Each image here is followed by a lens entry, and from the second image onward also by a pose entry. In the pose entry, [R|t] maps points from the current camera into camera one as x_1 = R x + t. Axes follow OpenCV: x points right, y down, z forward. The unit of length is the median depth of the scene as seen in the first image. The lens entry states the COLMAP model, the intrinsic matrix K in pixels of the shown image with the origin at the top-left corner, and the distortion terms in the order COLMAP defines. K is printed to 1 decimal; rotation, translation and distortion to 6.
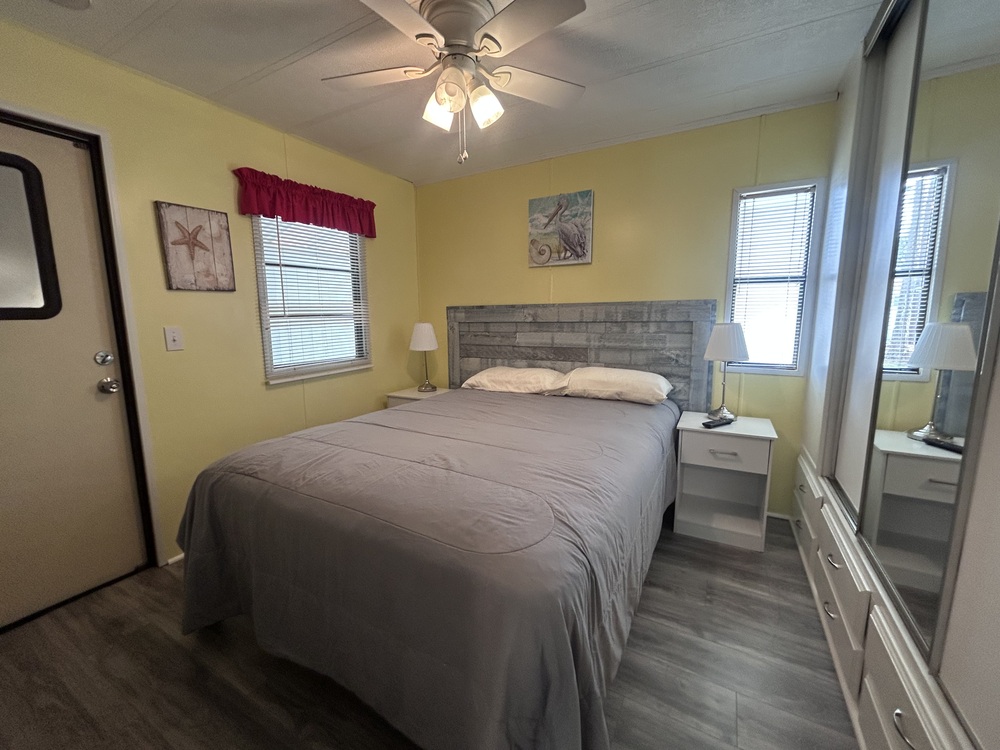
lens RADIAL K [[403.1, 0, 500.0], [0, 403.1, 375.0], [0, 0, 1]] dist [-0.000486, -0.000482]
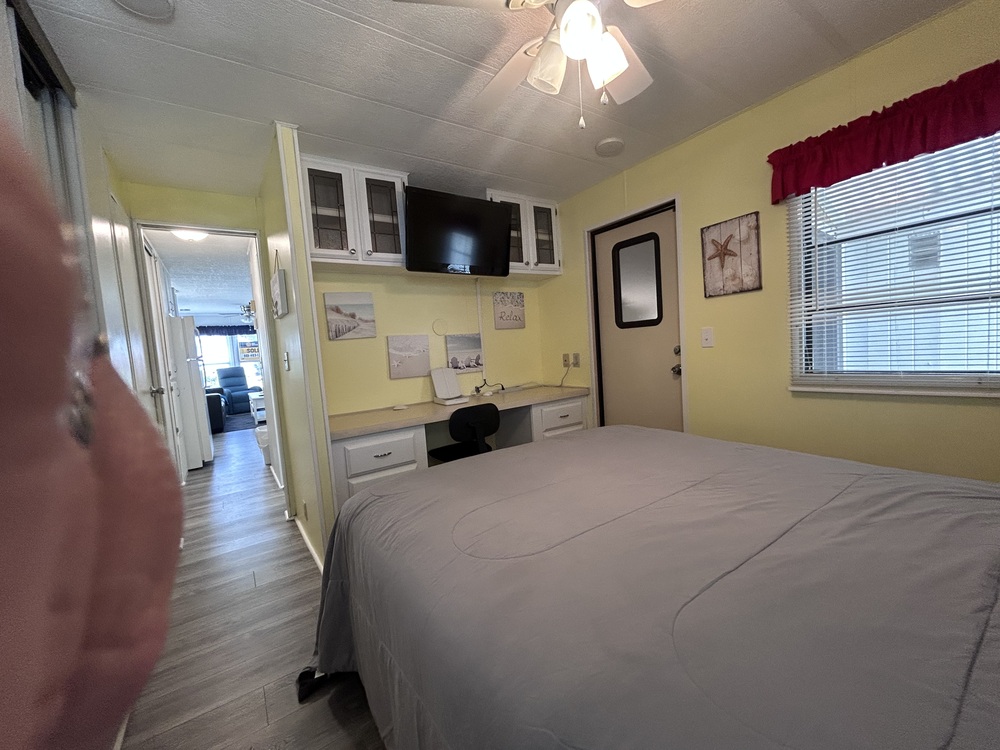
lens RADIAL K [[403.1, 0, 500.0], [0, 403.1, 375.0], [0, 0, 1]] dist [-0.000486, -0.000482]
pose [[-0.430290, 0.107829, -0.896227, 0.532300], [-0.058365, 0.987439, 0.146825, -0.112808], [0.900802, 0.115485, -0.418592, 0.897636]]
